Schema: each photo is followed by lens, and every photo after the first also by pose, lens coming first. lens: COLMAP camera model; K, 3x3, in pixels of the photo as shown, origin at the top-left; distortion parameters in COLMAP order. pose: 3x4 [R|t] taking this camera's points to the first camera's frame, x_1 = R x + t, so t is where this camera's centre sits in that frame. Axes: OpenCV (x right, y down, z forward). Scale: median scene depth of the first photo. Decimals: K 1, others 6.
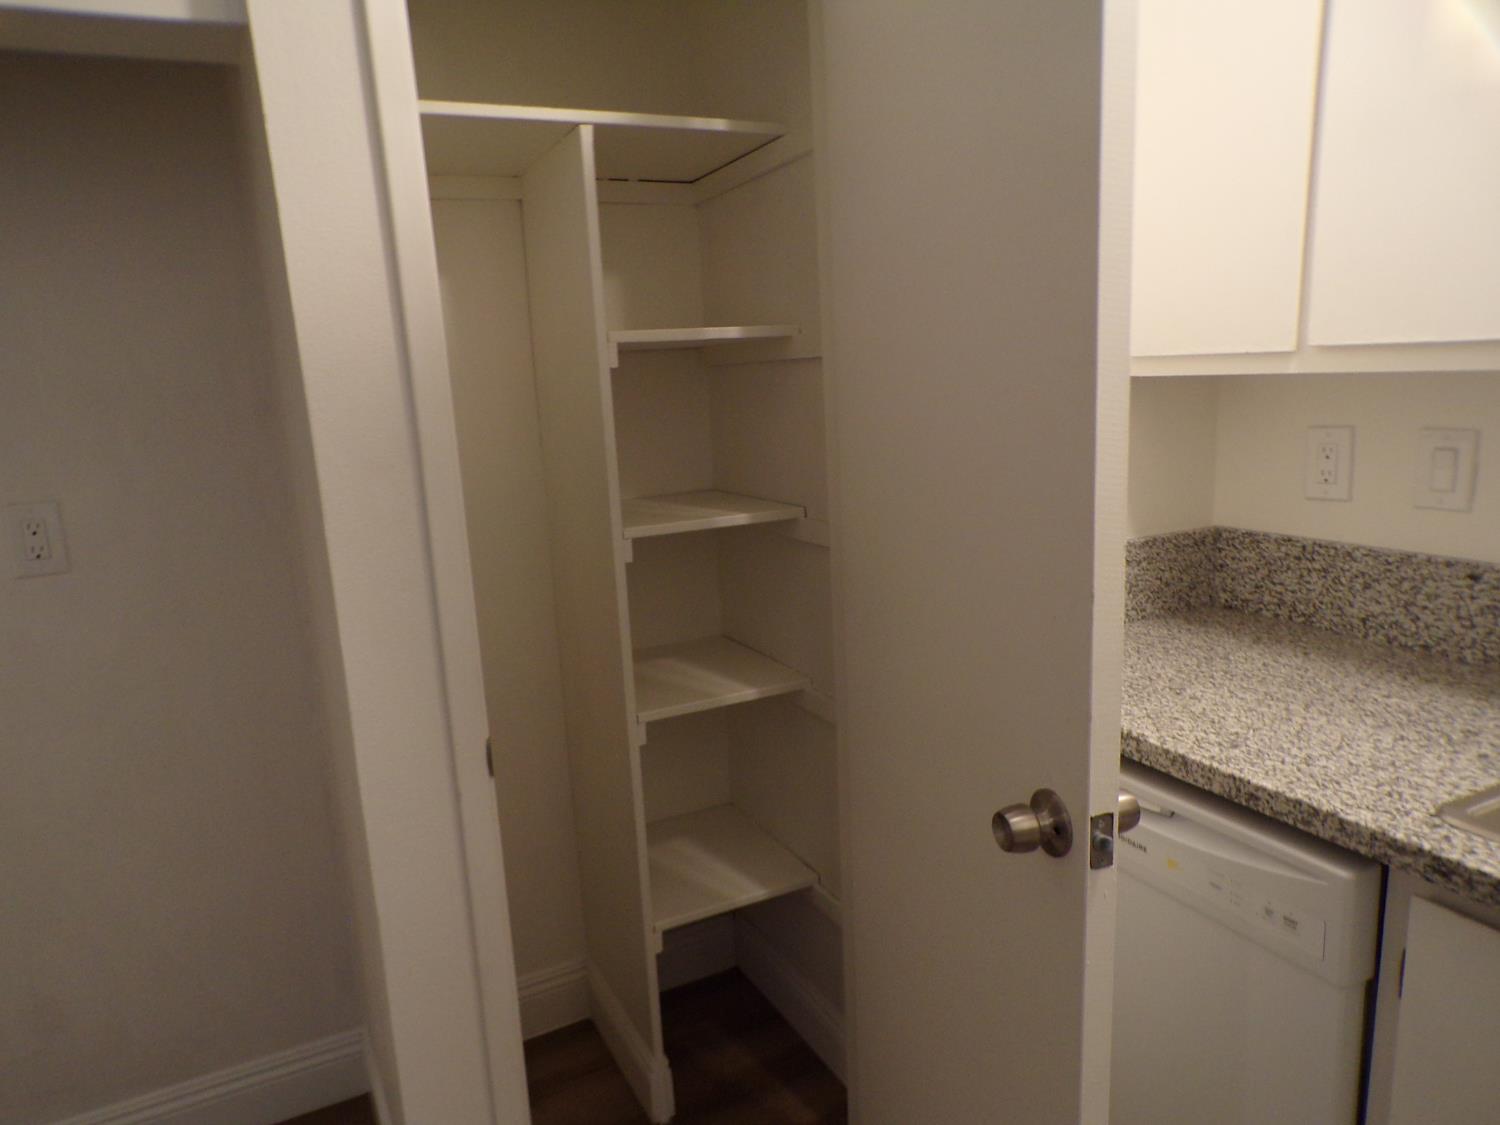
lens RADIAL K [[1021.9, 0, 750.0], [0, 1021.9, 562.5], [0, 0, 1]] dist [0.003443, 0.002695]
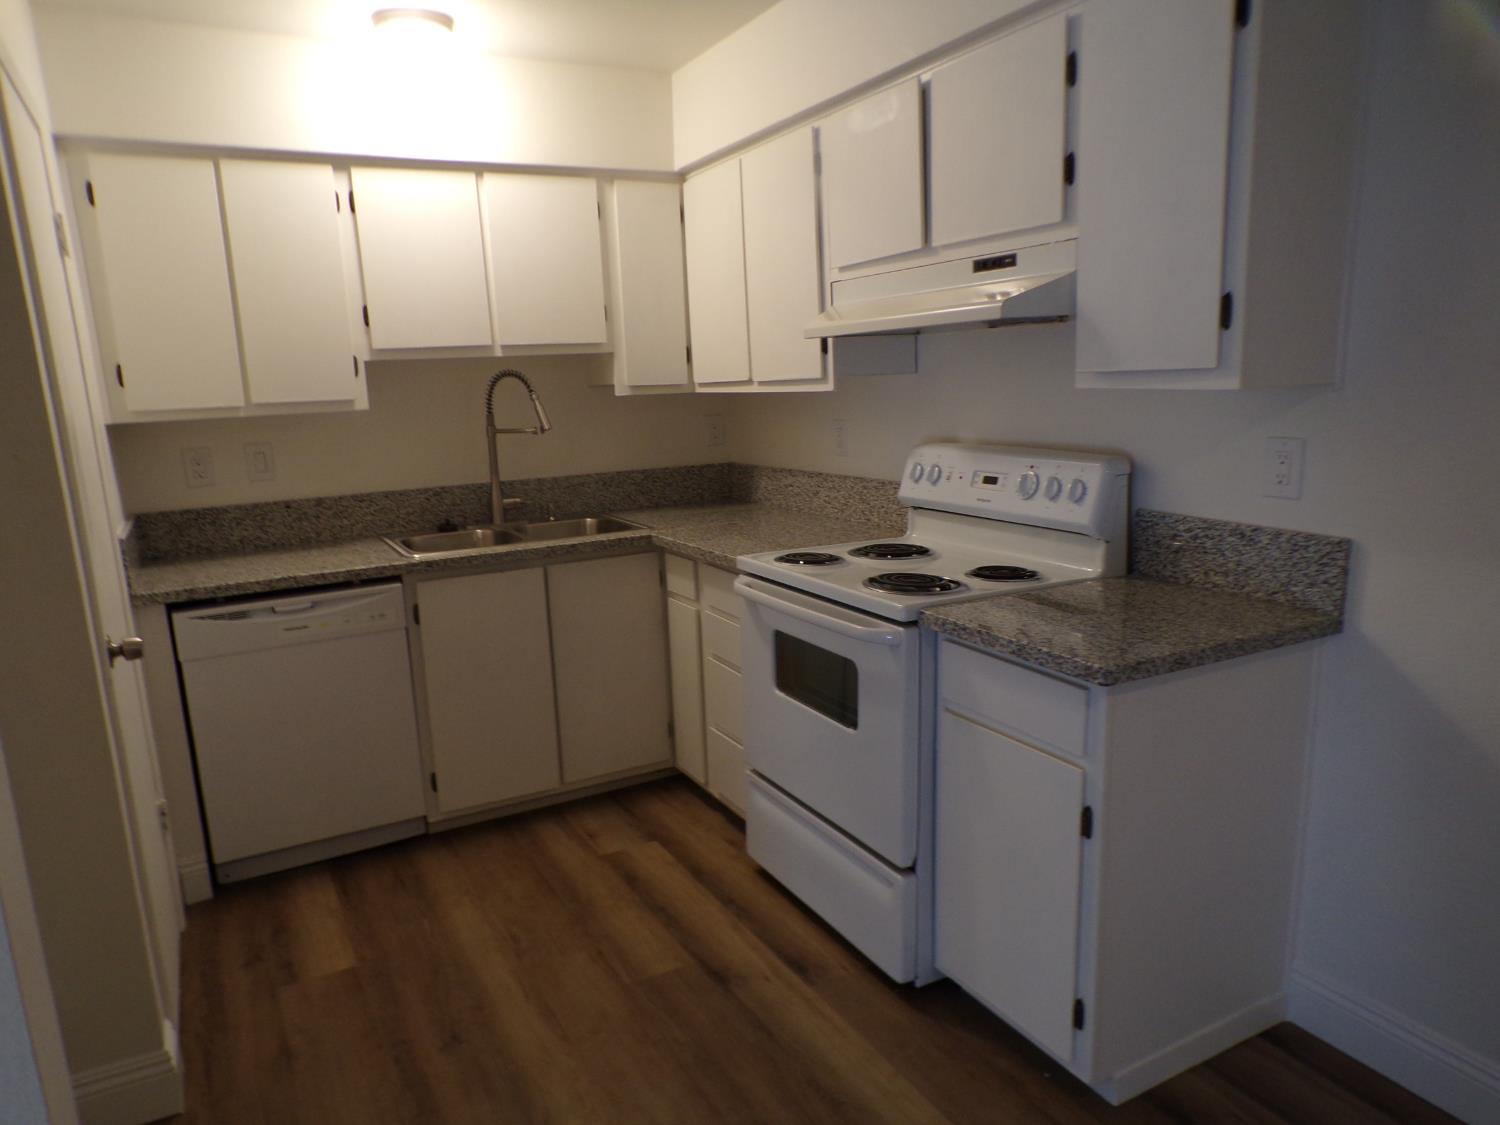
lens RADIAL K [[1031.5, 0, 741.3], [0, 1031.5, 580.3], [0, 0, 1]] dist [-0.000700, 0.003706]
pose [[-0.035635, -0.150523, 0.987964, -1.605244], [0.238060, 0.958855, 0.154675, 0.055958], [-0.970597, 0.240706, 0.001664, 0.057029]]
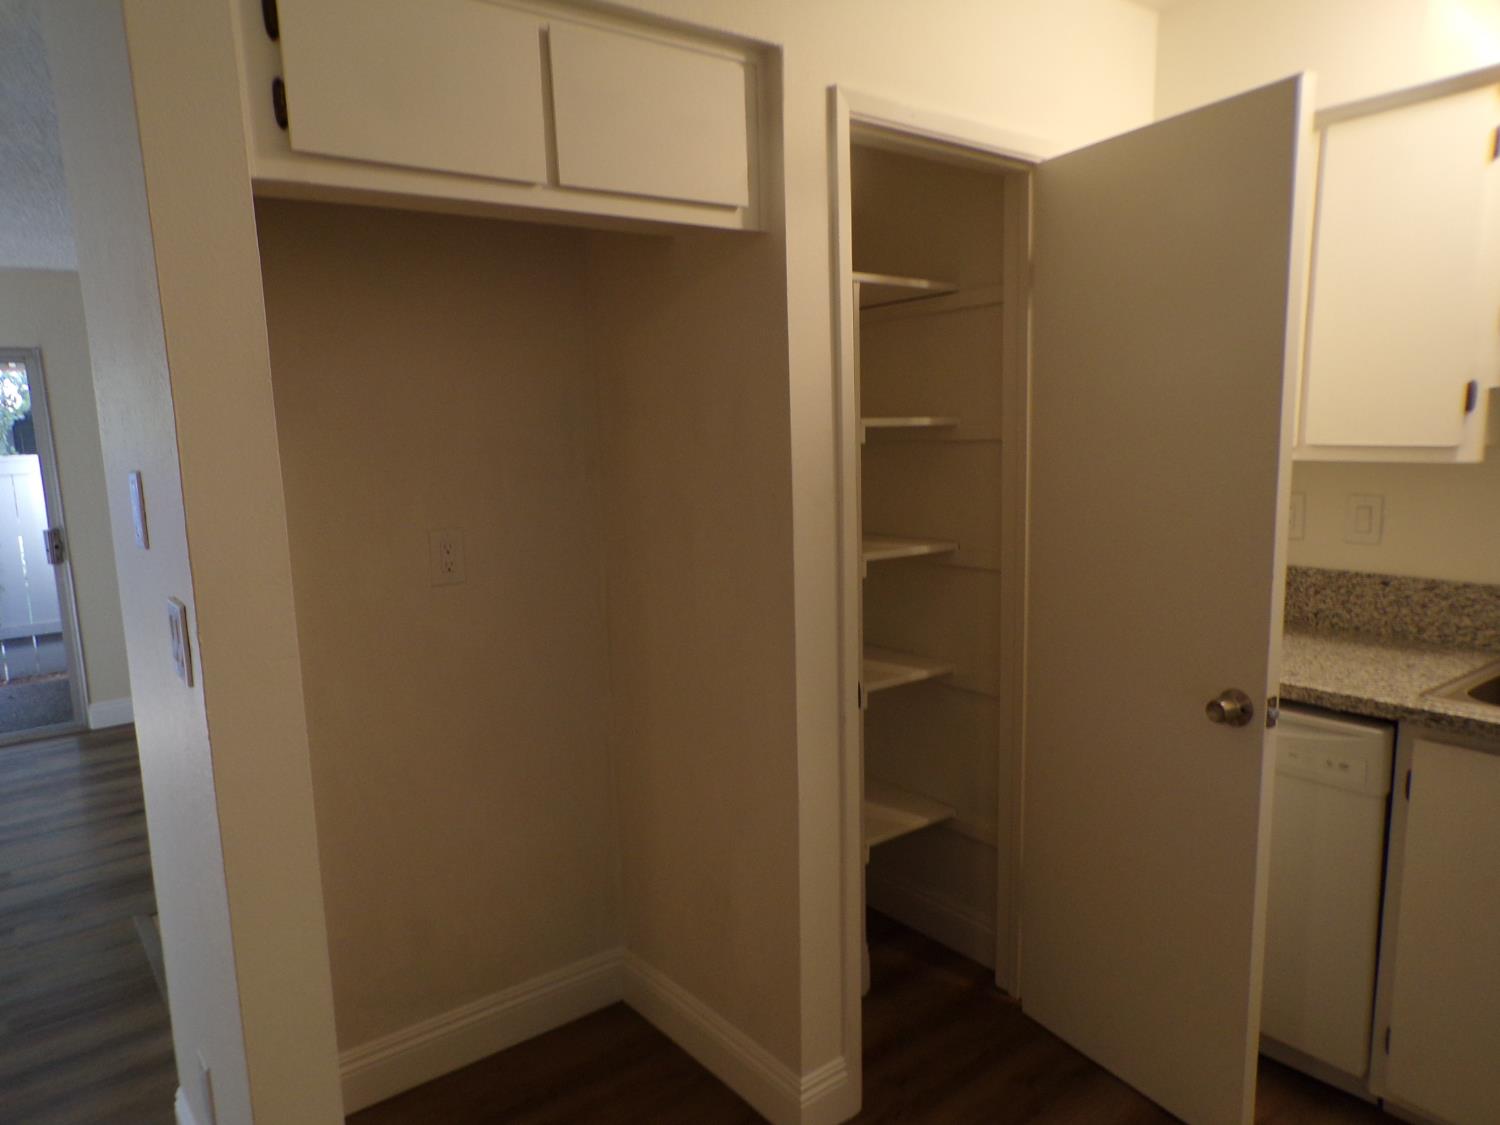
lens RADIAL K [[1021.9, 0, 750.0], [0, 1021.9, 562.5], [0, 0, 1]] dist [0.003443, 0.002695]
pose [[0.978801, 0.005010, 0.204754, -0.643939], [0.008435, 0.997867, -0.064736, 0.078867], [-0.204641, 0.065090, 0.976670, -0.417174]]
